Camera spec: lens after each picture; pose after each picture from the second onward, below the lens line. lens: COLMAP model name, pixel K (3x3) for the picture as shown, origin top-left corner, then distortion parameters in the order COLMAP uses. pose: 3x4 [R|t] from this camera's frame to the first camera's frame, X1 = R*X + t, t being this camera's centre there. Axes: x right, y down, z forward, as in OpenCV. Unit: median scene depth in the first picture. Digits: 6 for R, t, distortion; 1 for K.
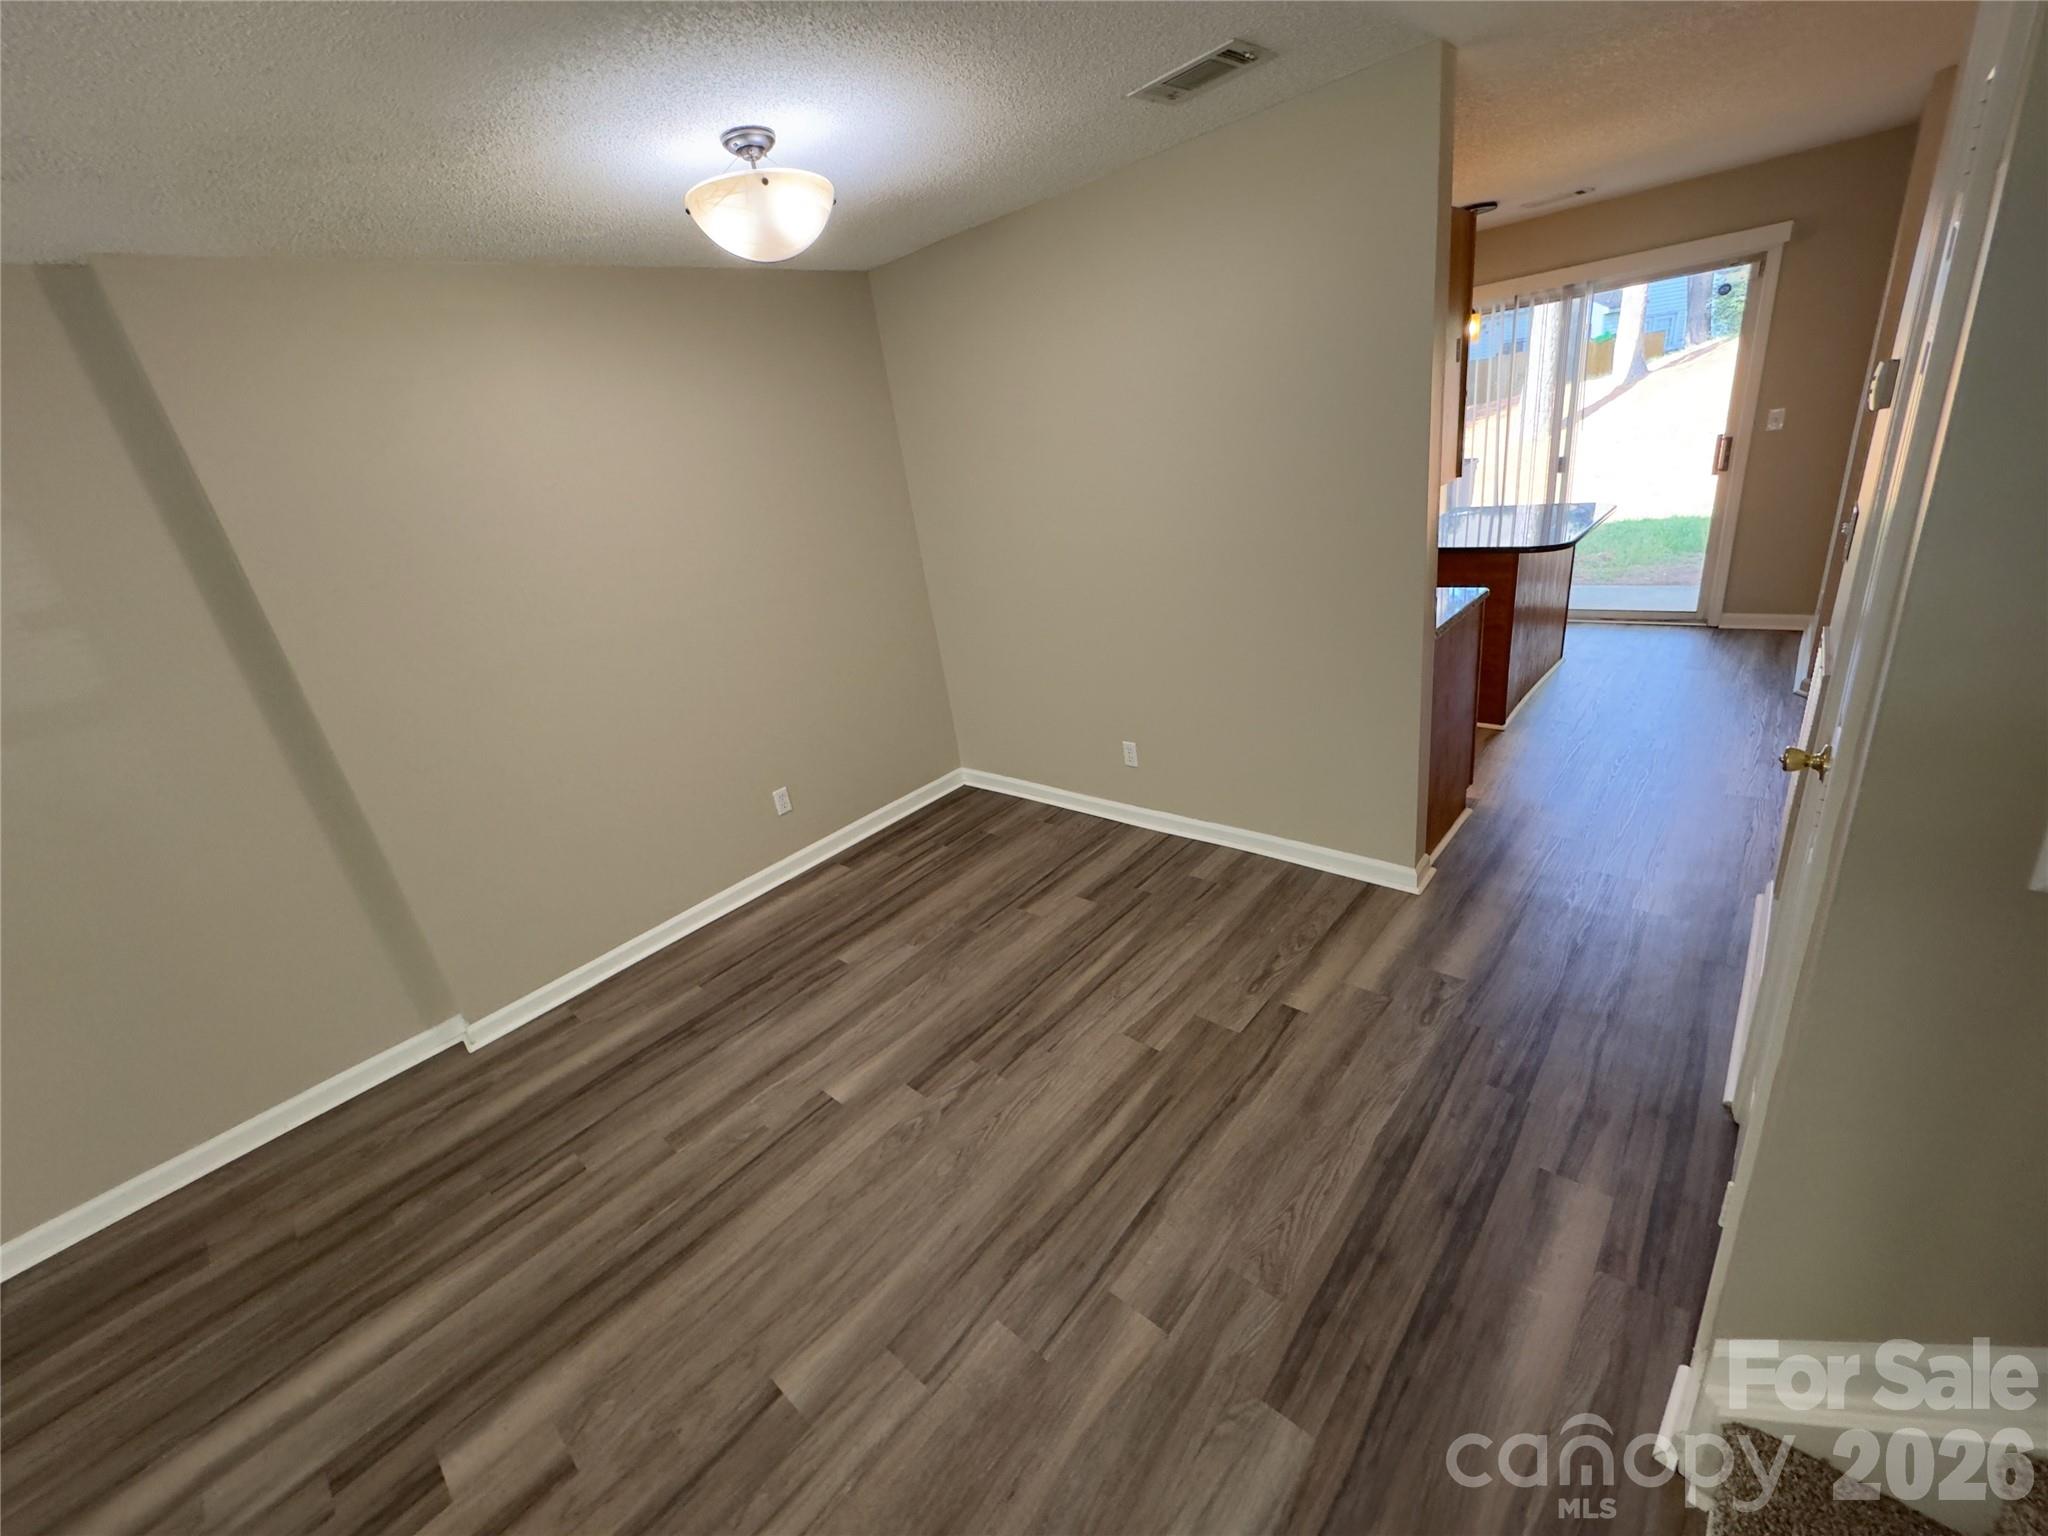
lens RADIAL K [[817.5, 0, 1027.1], [0, 817.5, 762.5], [0, 0, 1]] dist [-0.003550, 0.000372]
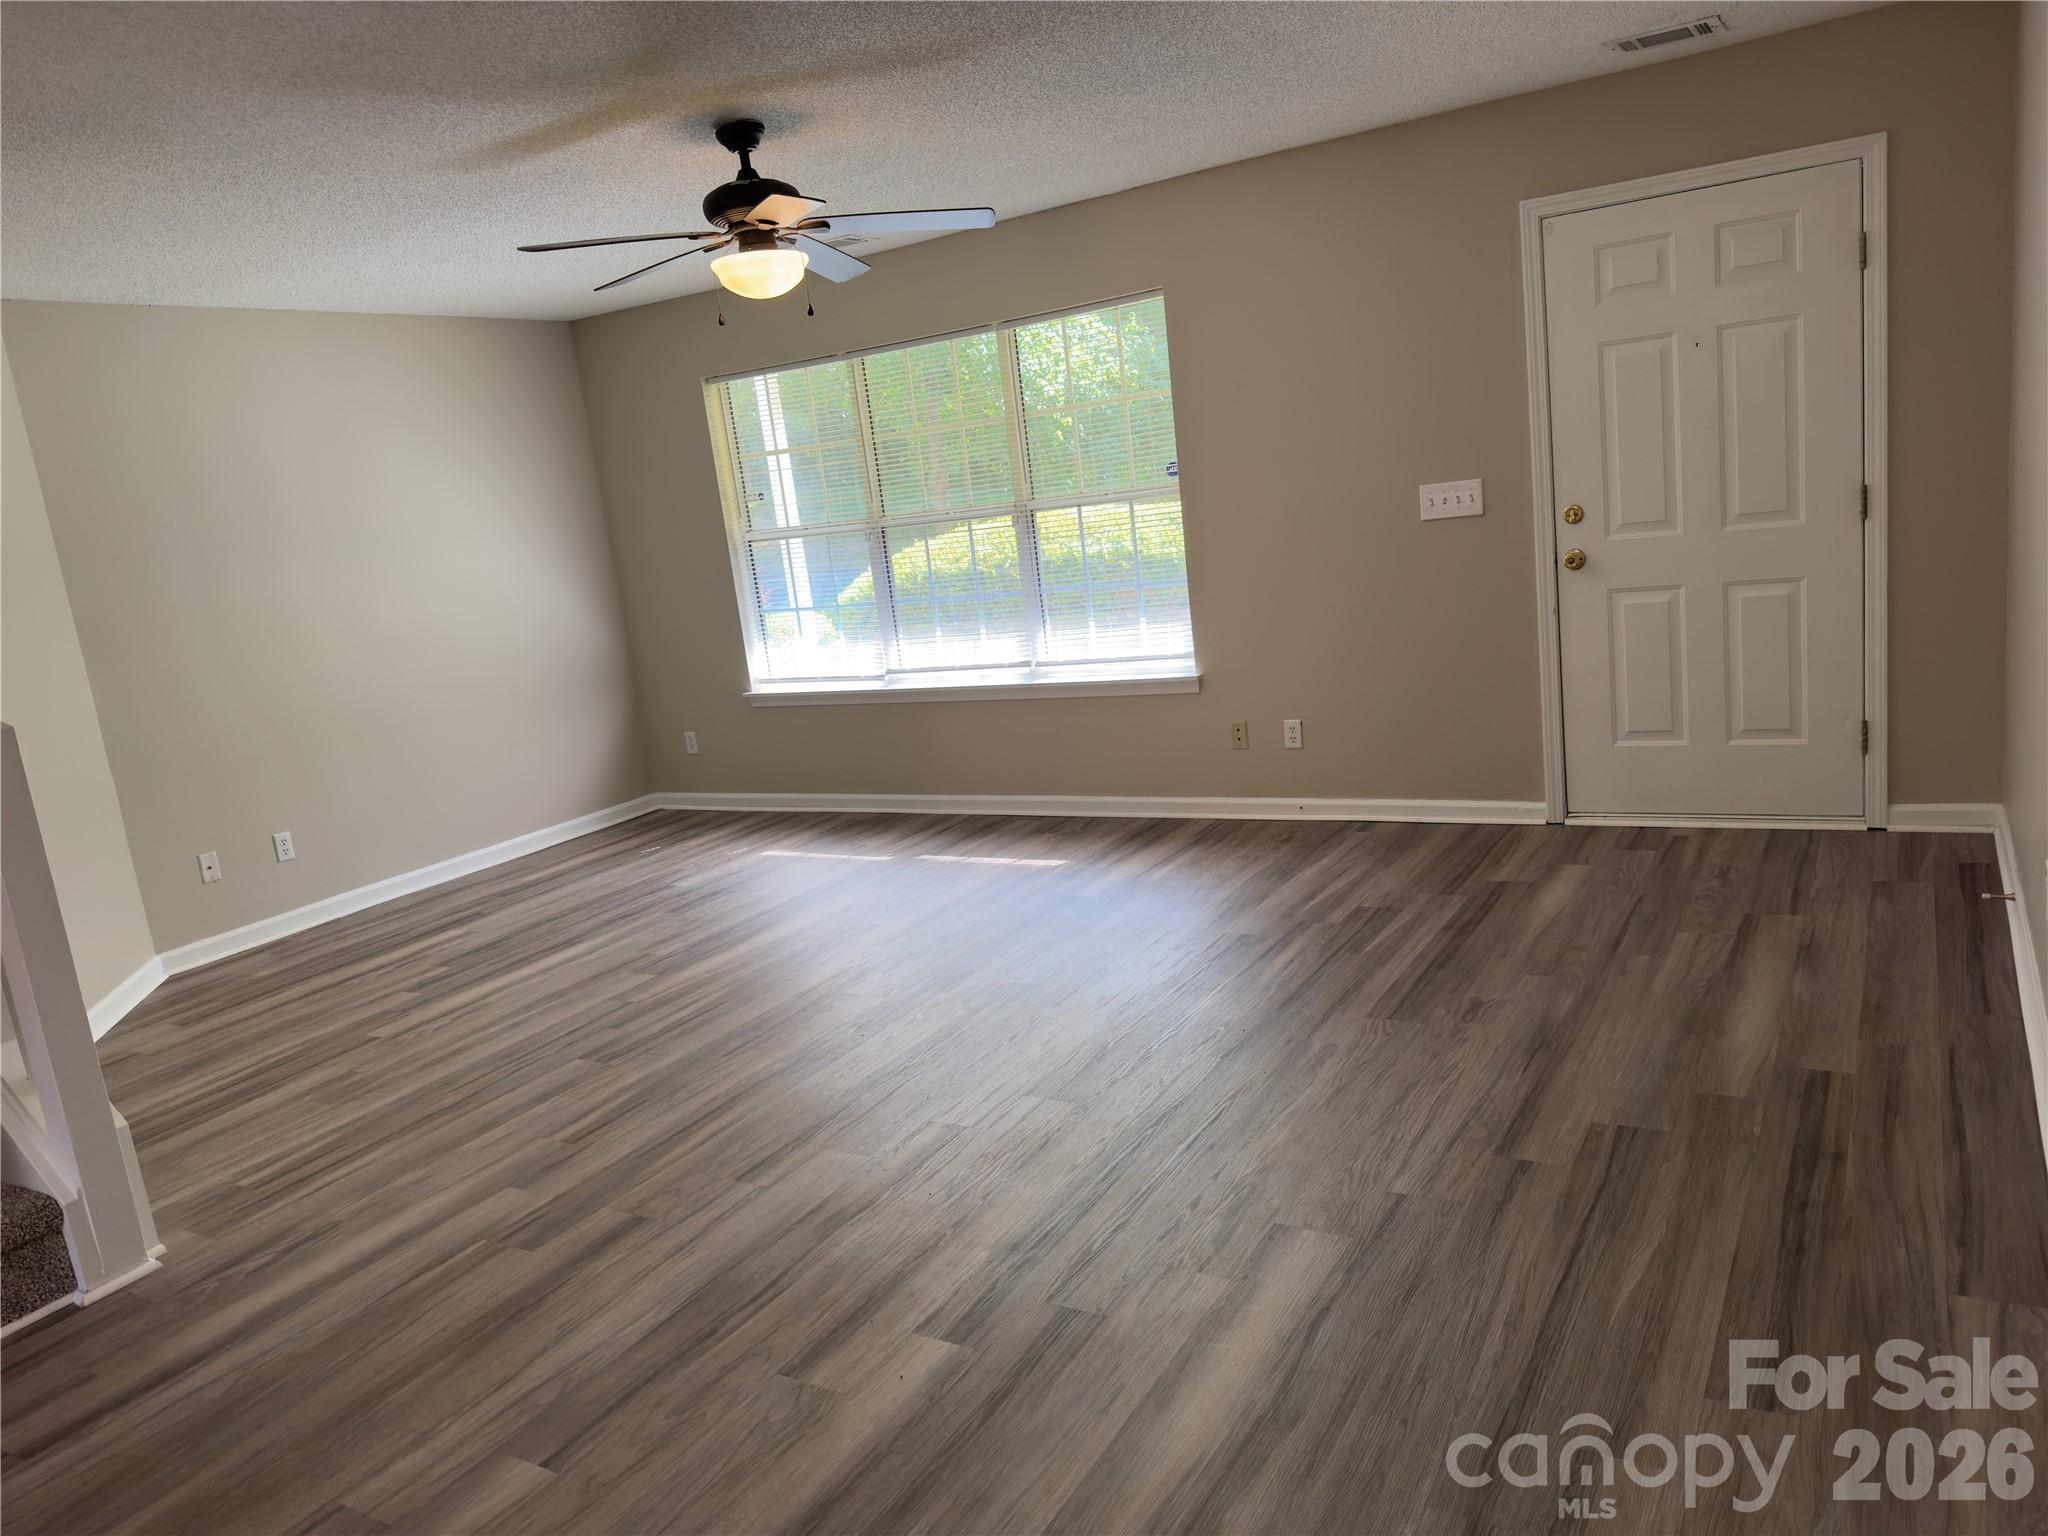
lens RADIAL K [[1432.7, 0, 1028.2], [0, 1432.7, 781.9], [0, 0, 1]] dist [0.059899, -0.076275]
pose [[-0.946262, 0.292751, -0.137422, -0.532990], [0.165885, 0.804144, 0.570819, -0.327637], [0.277615, 0.517348, -0.809494, 1.370041]]
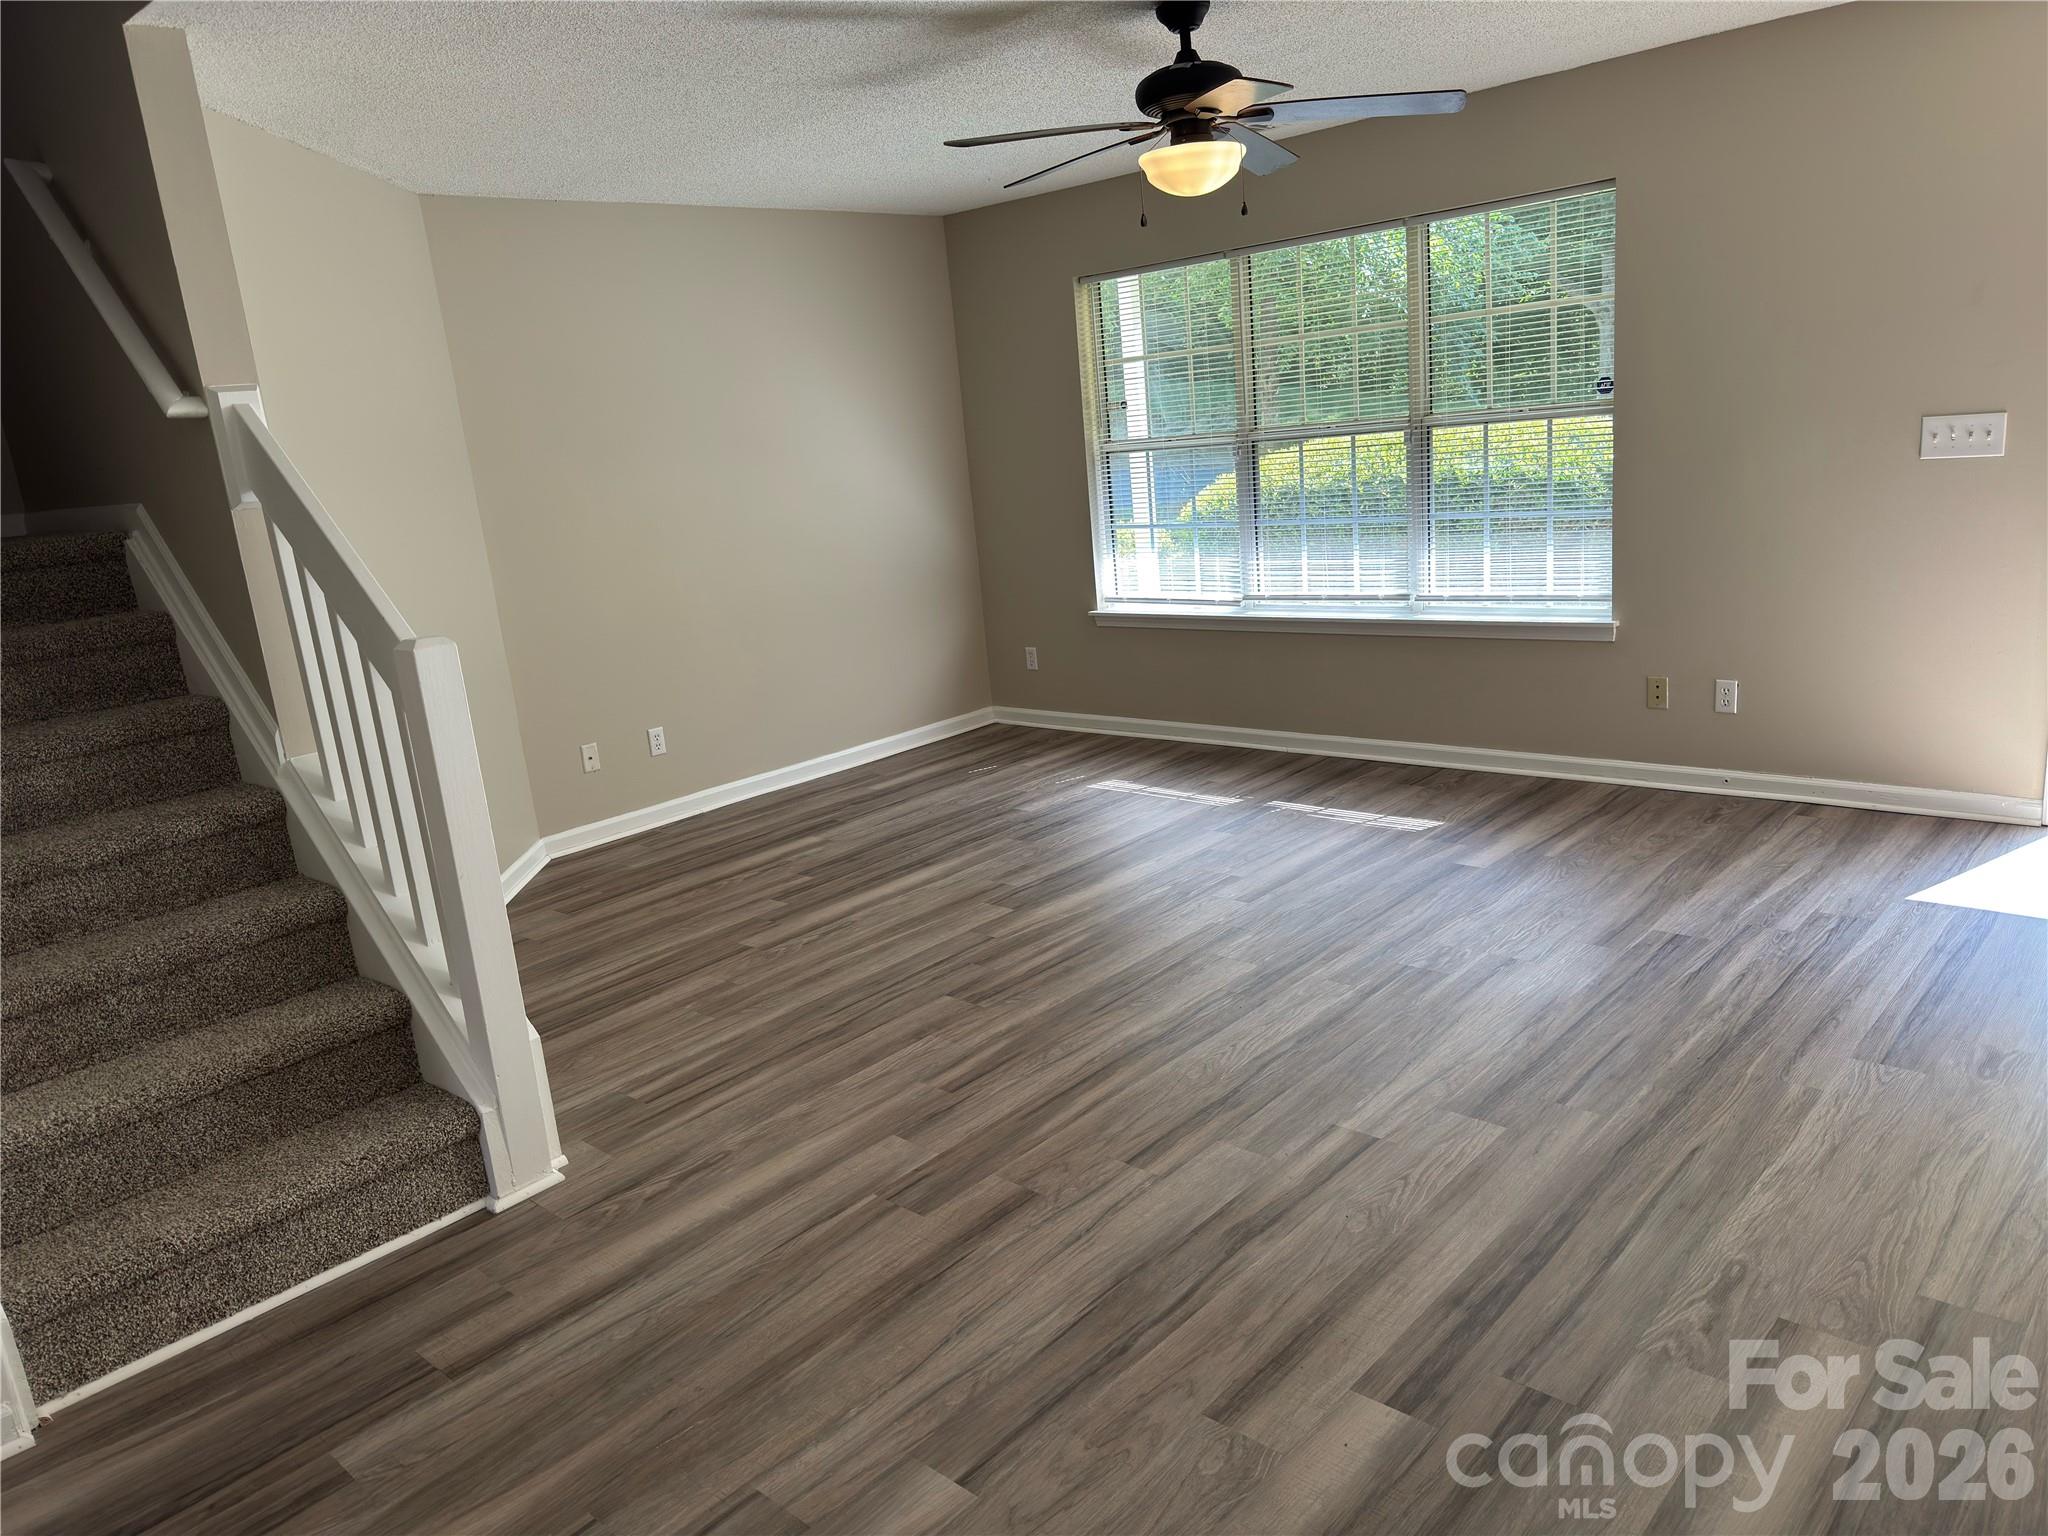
lens RADIAL K [[1432.7, 0, 1029.6], [0, 1432.7, 776.0], [0, 0, 1]] dist [0.059899, -0.076275]
pose [[-0.971580, 0.227584, 0.065097, -0.425109], [0.221907, 0.779975, 0.585147, -0.327526], [0.082396, 0.582962, -0.808310, 1.207679]]
